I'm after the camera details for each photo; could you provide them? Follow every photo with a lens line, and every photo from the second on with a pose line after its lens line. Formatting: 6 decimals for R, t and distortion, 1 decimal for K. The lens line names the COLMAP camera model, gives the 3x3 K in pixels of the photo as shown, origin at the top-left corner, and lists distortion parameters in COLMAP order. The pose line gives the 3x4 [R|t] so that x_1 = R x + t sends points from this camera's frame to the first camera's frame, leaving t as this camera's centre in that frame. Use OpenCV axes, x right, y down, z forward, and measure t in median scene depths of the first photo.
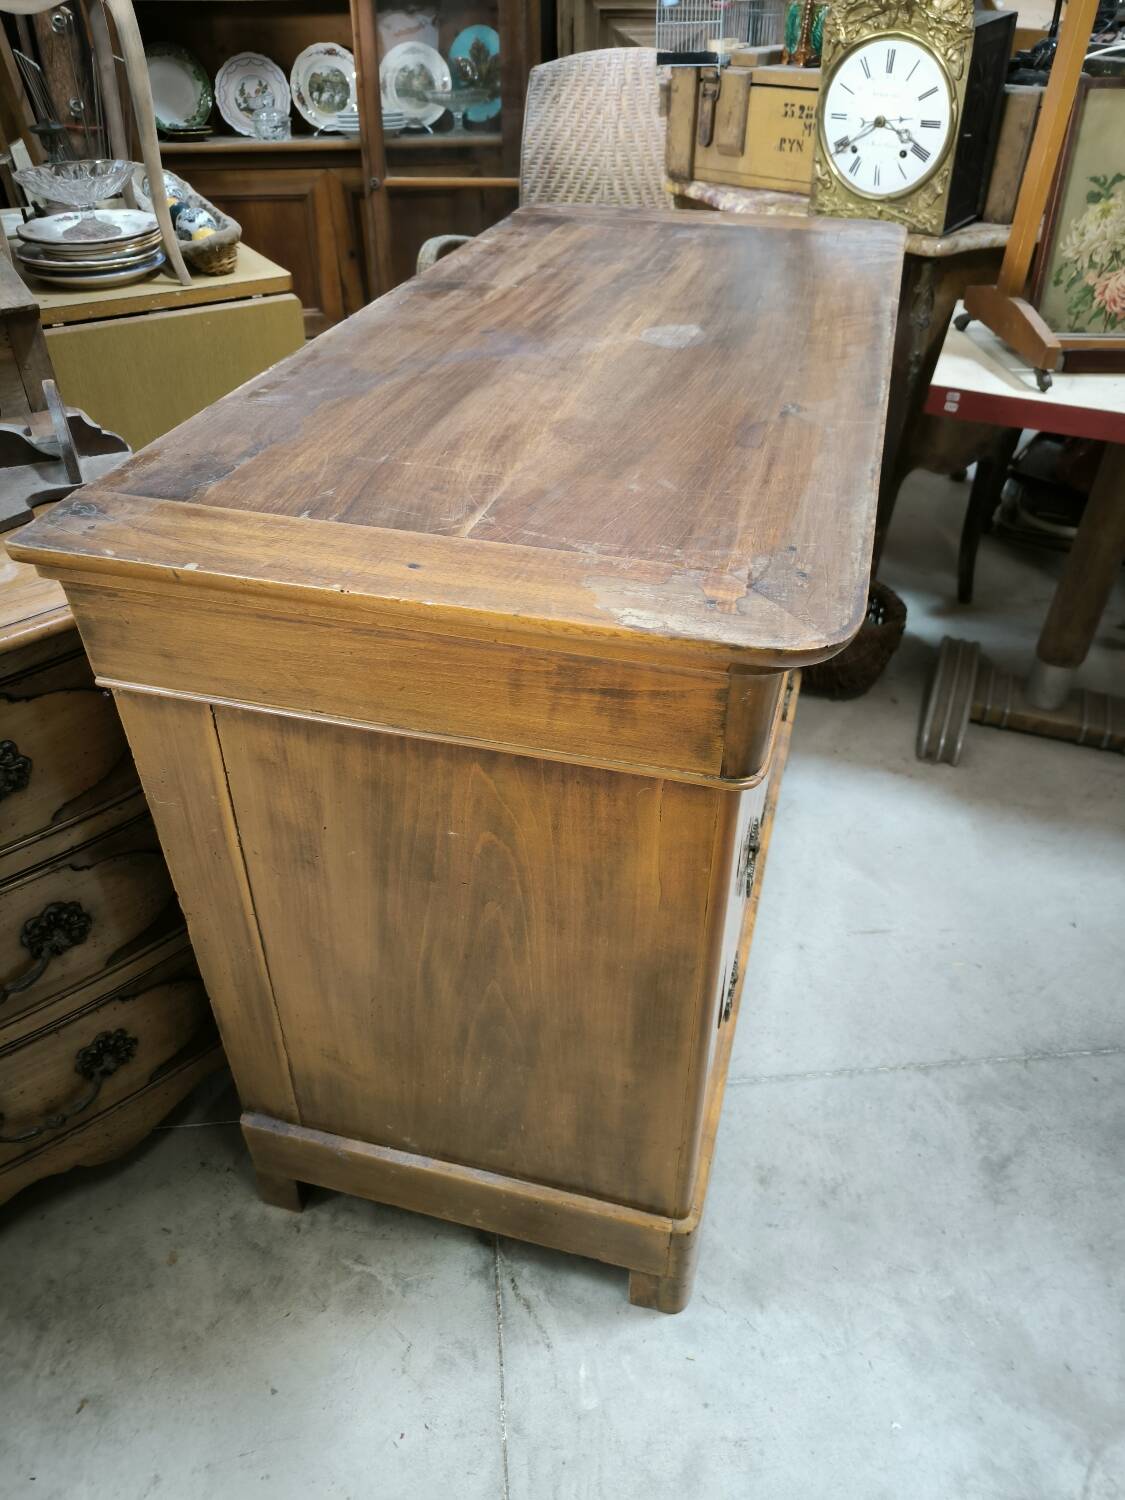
lens RADIAL K [[1057.9, 0, 557.6], [0, 1057.9, 753.2], [0, 0, 1]] dist [0.015743, -0.006761]
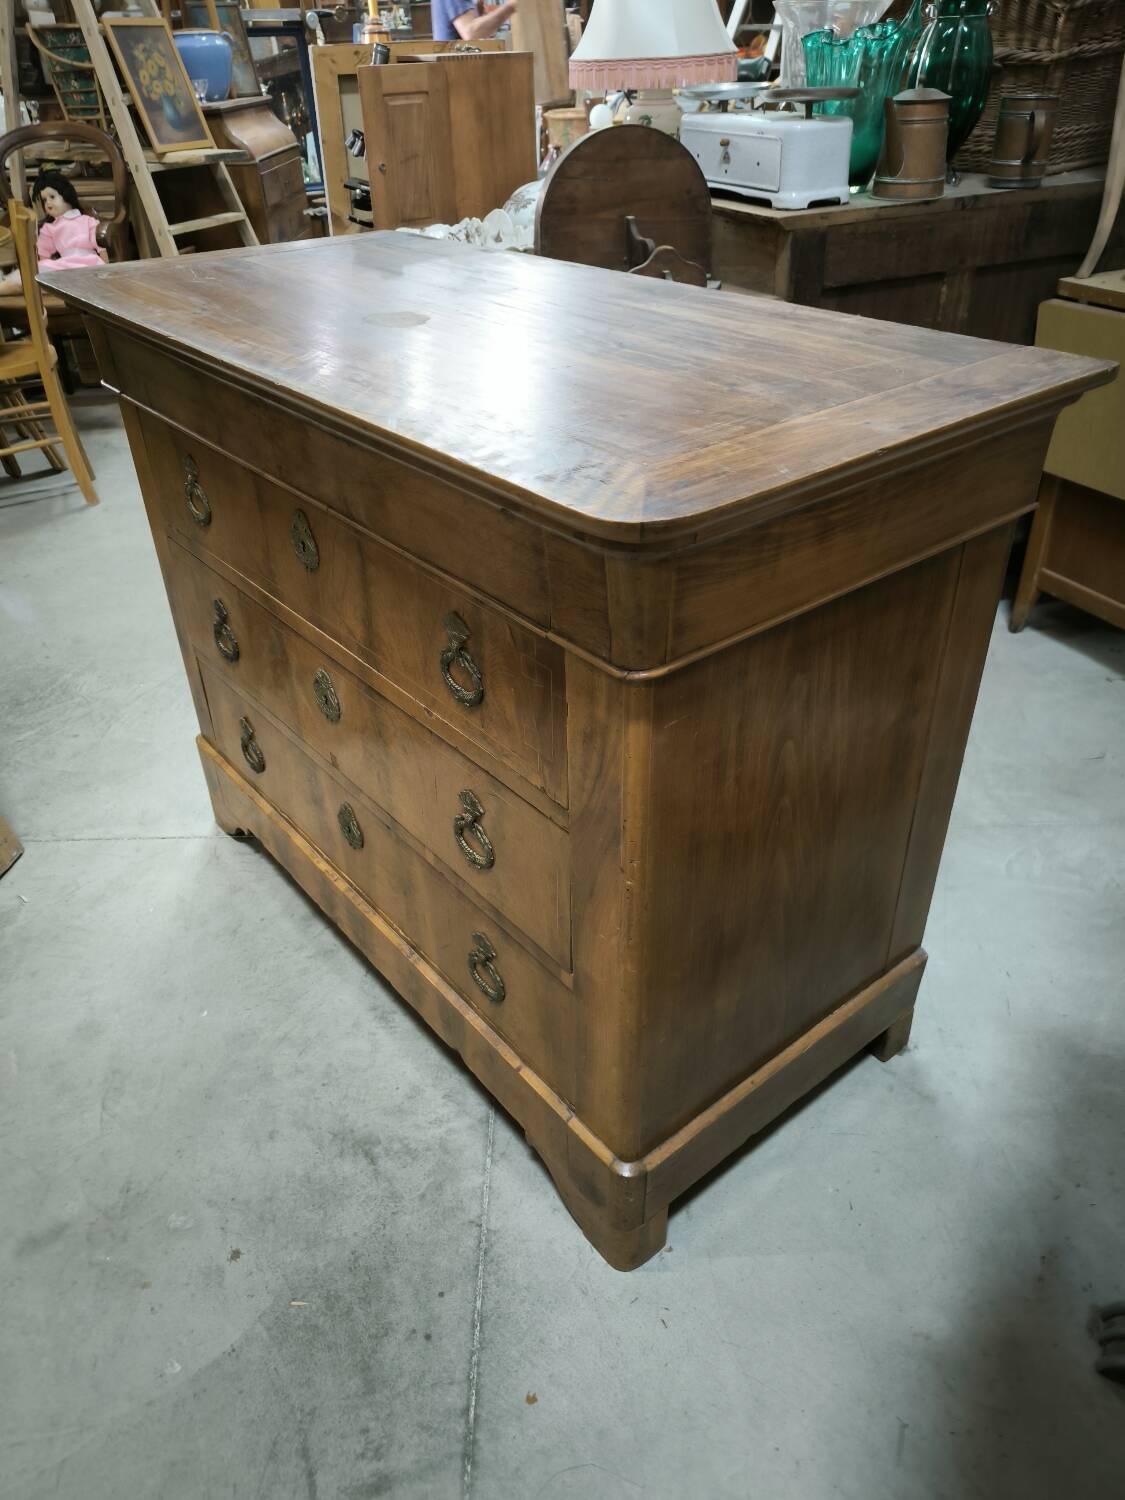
lens RADIAL K [[1061.8, 0, 554.4], [0, 1061.8, 747.1], [0, 0, 1]] dist [0.011432, -0.001767]
pose [[-0.103836, 0.553425, -0.826401, 1.562991], [-0.577063, 0.643218, 0.503258, -0.709424], [0.810072, 0.529142, 0.252572, 1.062397]]
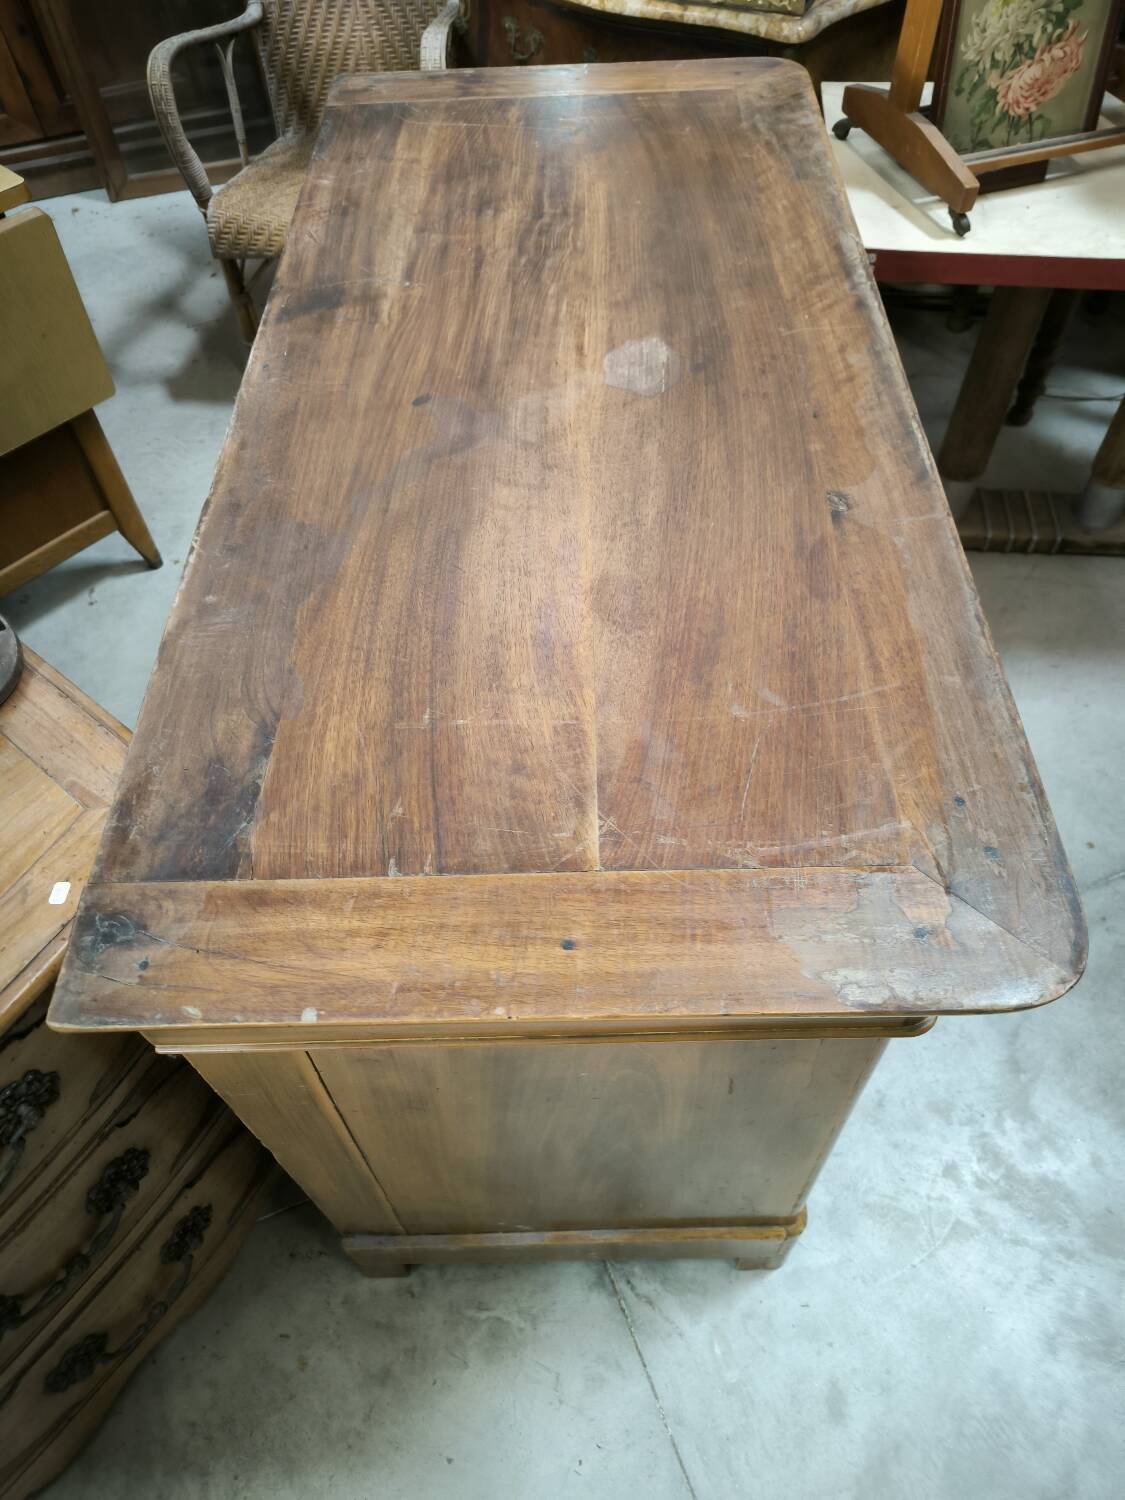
lens RADIAL K [[1059.6, 0, 562.5], [0, 1059.6, 750.0], [0, 0, 1]] dist [0.014707, -0.004391]
pose [[0.961240, -0.239981, 0.135745, -0.172636], [0.195351, 0.940239, 0.278906, -0.444801], [-0.194564, -0.241577, 0.950676, 0.178958]]
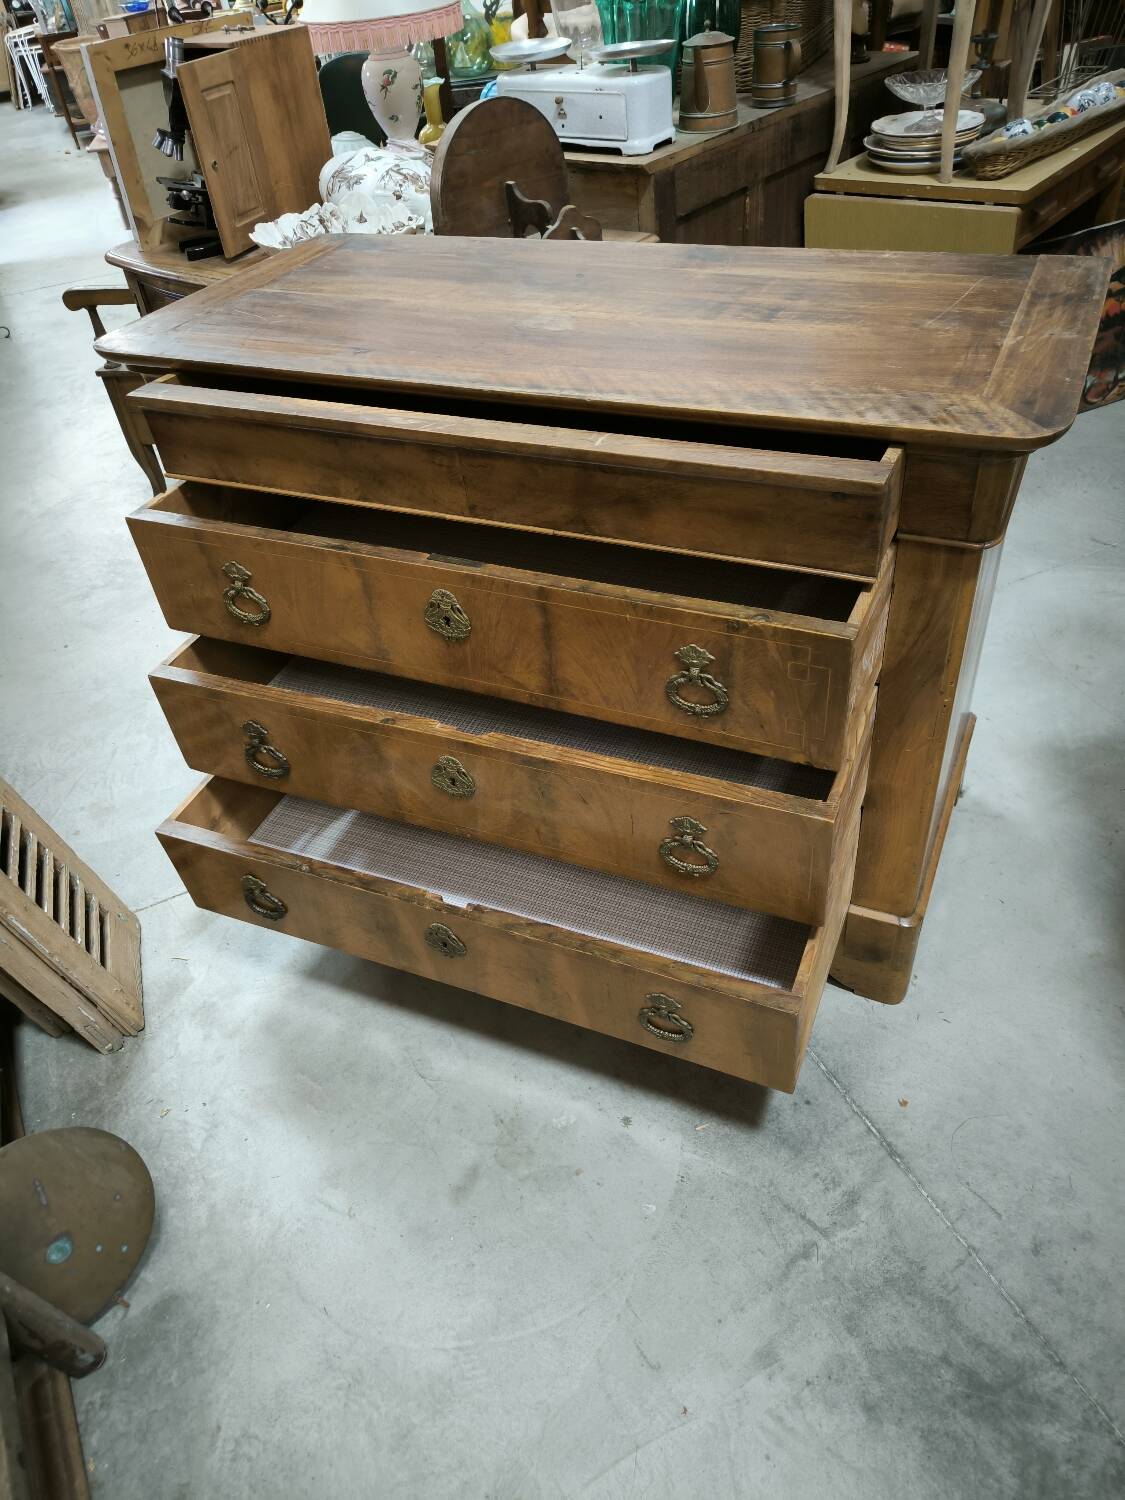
lens RADIAL K [[1057.9, 0, 557.6], [0, 1057.9, 753.2], [0, 0, 1]] dist [0.015743, -0.006761]
pose [[0.344222, 0.578264, -0.739677, 1.690199], [-0.494692, 0.781301, 0.380590, -0.373274], [0.797992, 0.234905, 0.555003, 0.258857]]
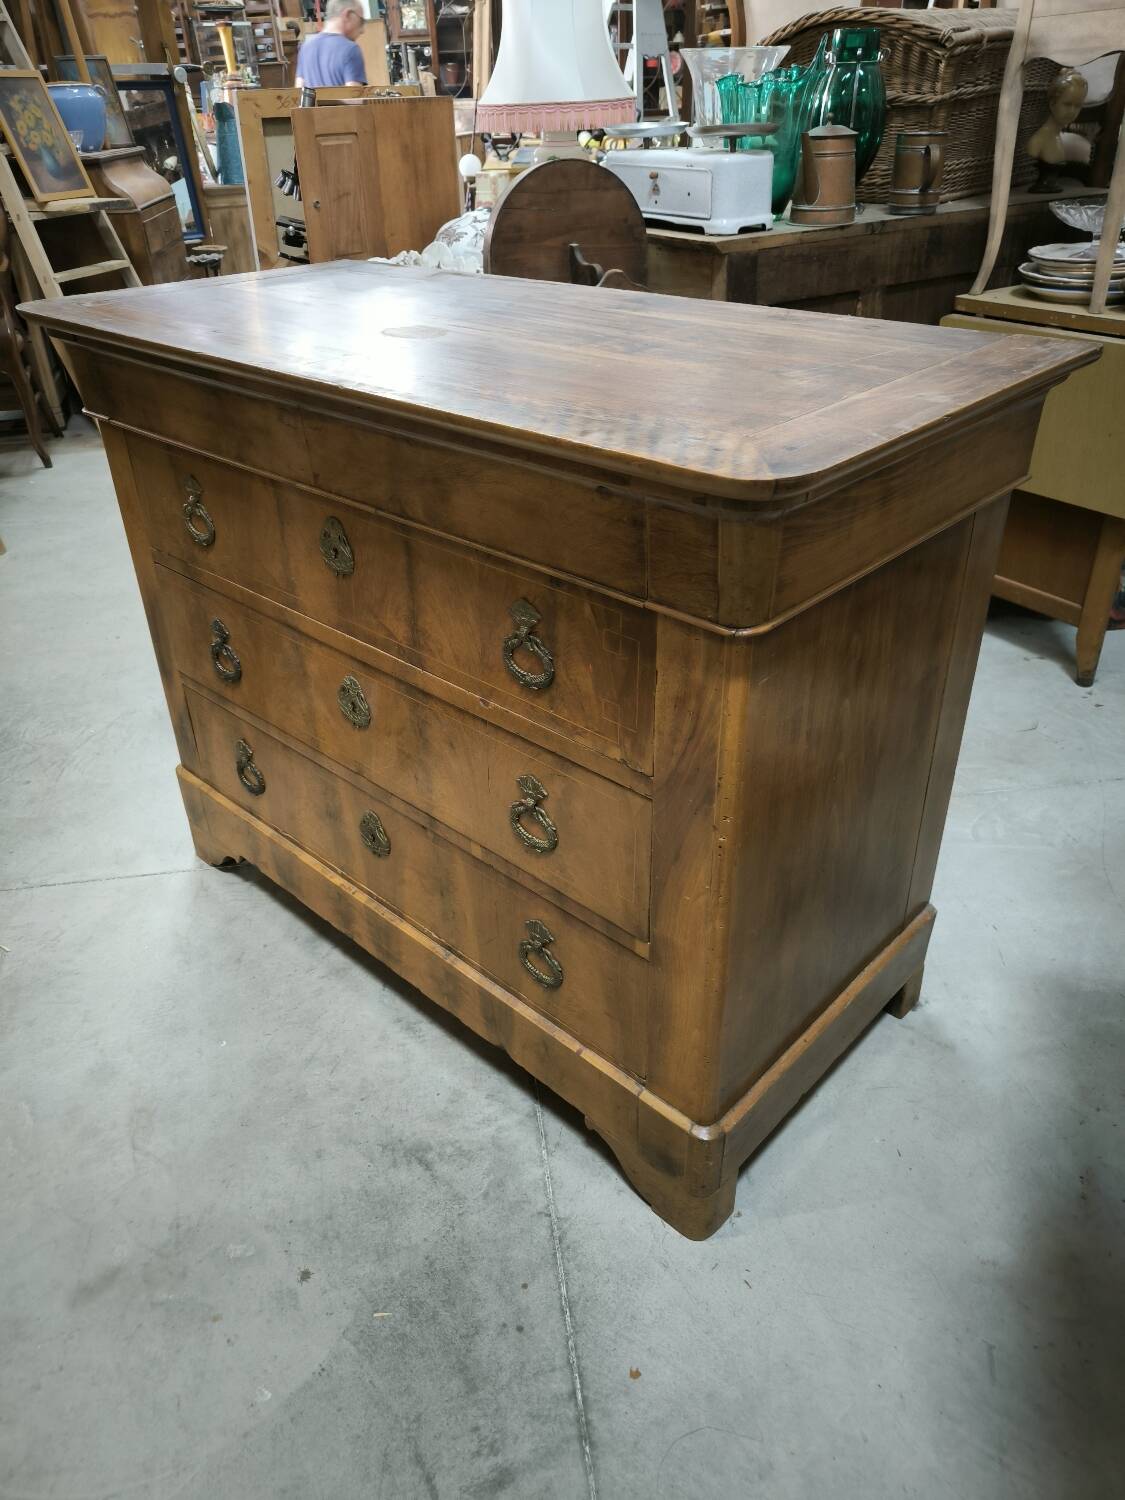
lens RADIAL K [[1058.7, 0, 555.1], [0, 1058.7, 731.0], [0, 0, 1]] dist [0.012168, -0.002098]
pose [[0.032244, 0.513702, -0.857362, 1.640123], [-0.579996, 0.708220, 0.402529, -0.561425], [0.813981, 0.484287, 0.320781, 0.912300]]
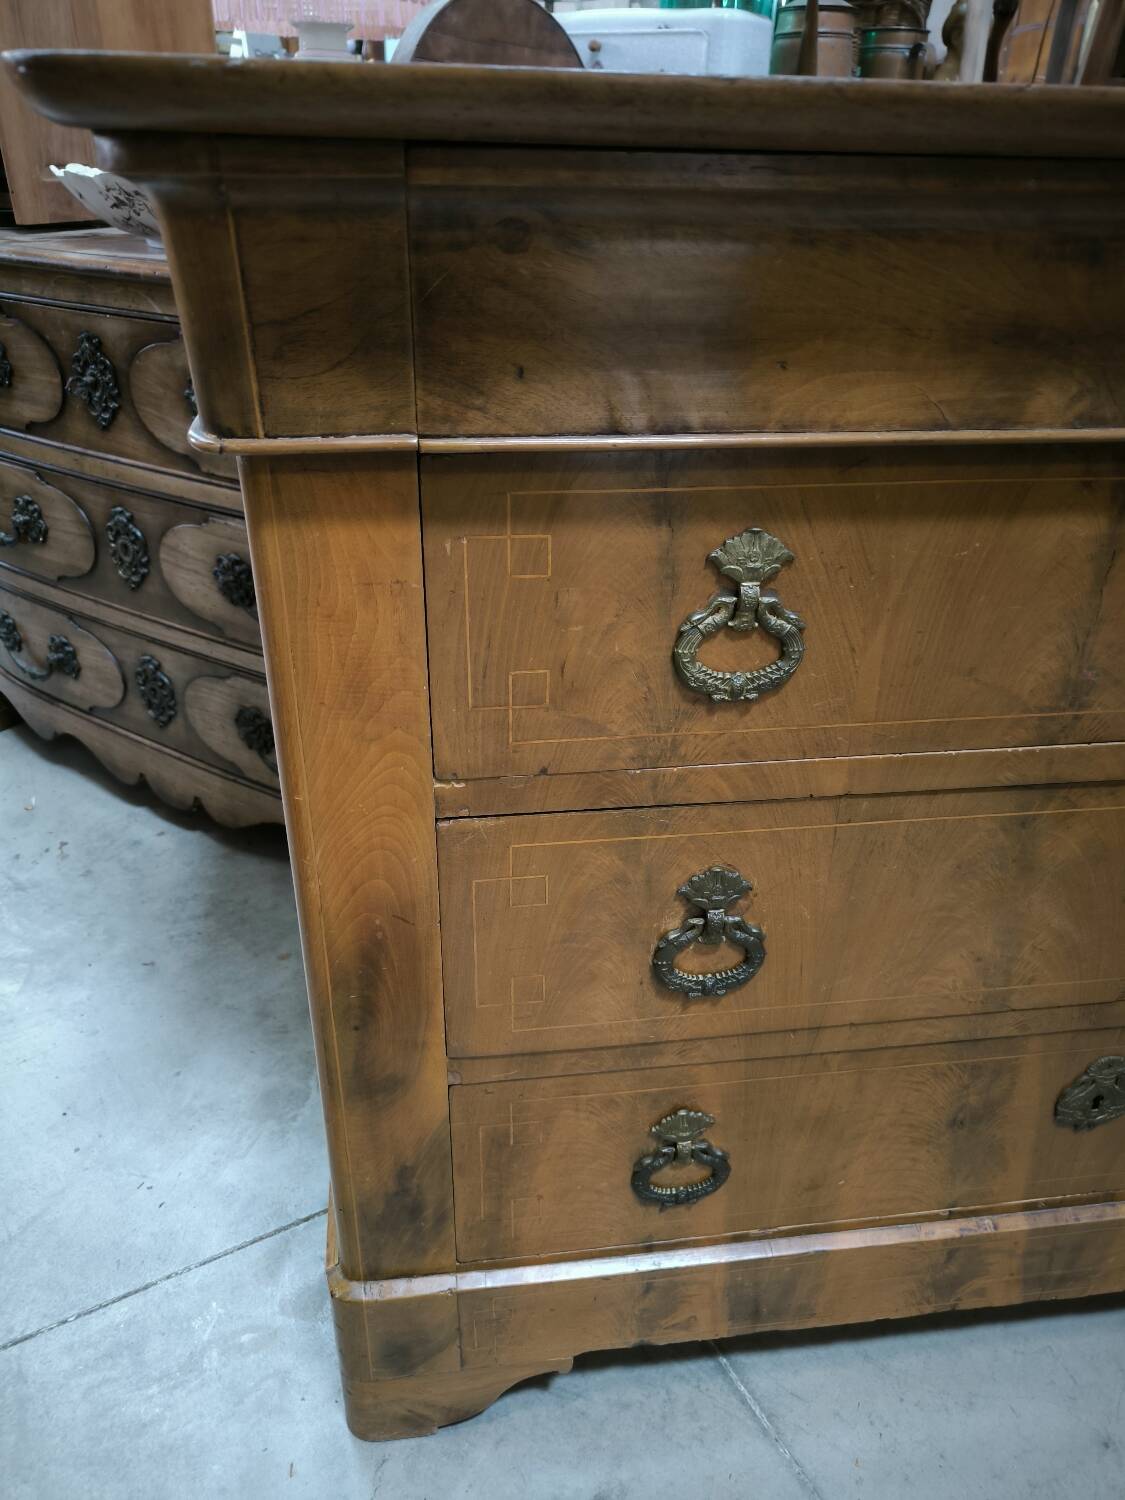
lens RADIAL K [[1066.2, 0, 554.8], [0, 1066.2, 751.2], [0, 0, 1]] dist [0.004020, -0.002349]
pose [[0.395778, 0.455772, -0.797265, 0.719989], [-0.570643, 0.802259, 0.175348, -0.046678], [0.719532, 0.385555, 0.577600, 0.710986]]
